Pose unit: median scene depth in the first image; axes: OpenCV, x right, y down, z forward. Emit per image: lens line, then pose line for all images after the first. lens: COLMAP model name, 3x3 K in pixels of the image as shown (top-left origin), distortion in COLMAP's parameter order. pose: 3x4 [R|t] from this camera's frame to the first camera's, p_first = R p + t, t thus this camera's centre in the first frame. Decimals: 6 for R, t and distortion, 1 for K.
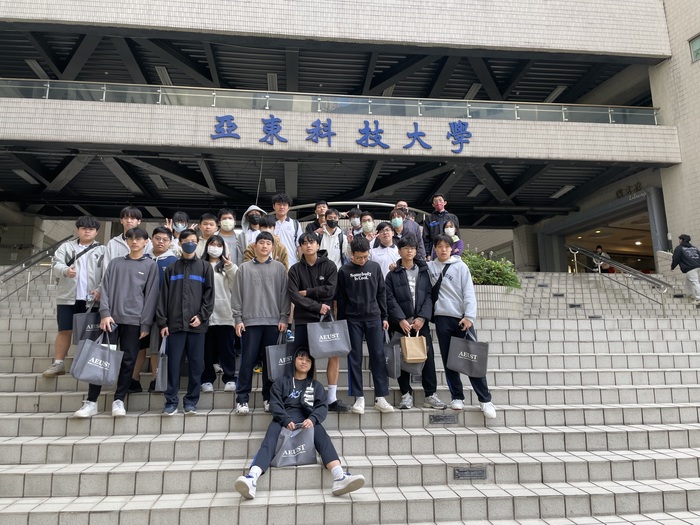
lens RADIAL K [[528.7, 0, 347.1], [0, 528.7, 262.3], [0, 0, 1]] dist [0.045350, -0.050117]
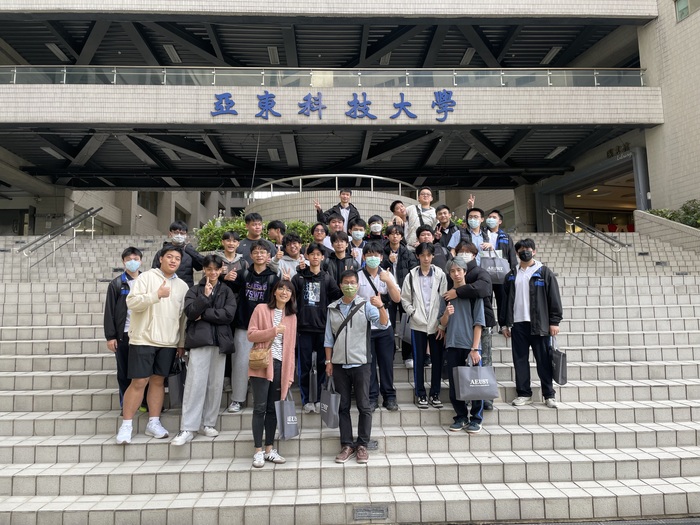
lens RADIAL K [[528.7, 0, 347.9], [0, 528.7, 261.2], [0, 0, 1]] dist [0.045350, -0.050117]
pose [[0.997757, -0.013459, -0.065566, 0.083507], [0.018523, 0.996840, 0.077251, -0.012668], [0.064320, -0.078293, 0.994853, -0.083207]]
